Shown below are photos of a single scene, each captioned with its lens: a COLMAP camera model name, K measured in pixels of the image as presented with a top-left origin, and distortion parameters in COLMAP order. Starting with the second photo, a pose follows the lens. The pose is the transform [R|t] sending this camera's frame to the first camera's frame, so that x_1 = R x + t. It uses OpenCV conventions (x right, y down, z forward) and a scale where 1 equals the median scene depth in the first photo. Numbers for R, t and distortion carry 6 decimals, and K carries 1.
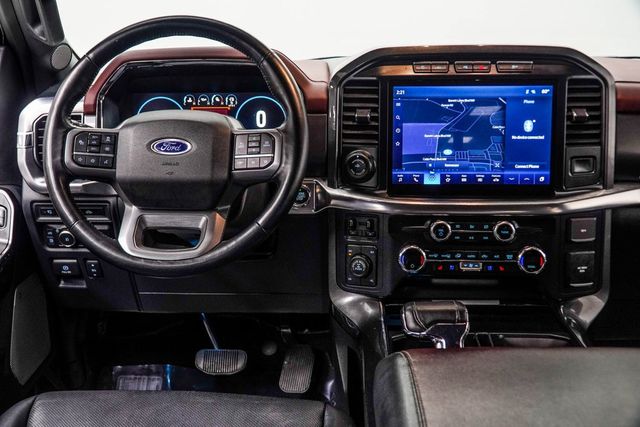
lens RADIAL K [[739.3, 0, 309.9], [0, 739.3, 214.6], [0, 0, 1]] dist [0.082716, -0.537209]
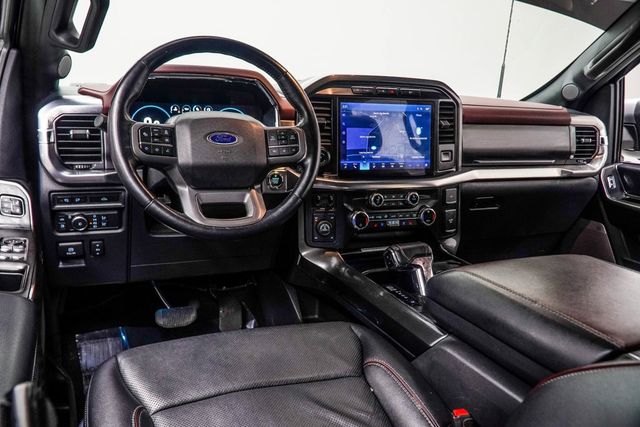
lens RADIAL K [[507.9, 0, 295.8], [0, 507.9, 213.4], [0, 0, 1]] dist [0.029821, -0.000463]
pose [[0.902883, -0.050026, 0.426965, -0.405128], [0.053147, 0.998576, 0.004612, 0.034832], [-0.426587, 0.018528, 0.904257, 0.144768]]
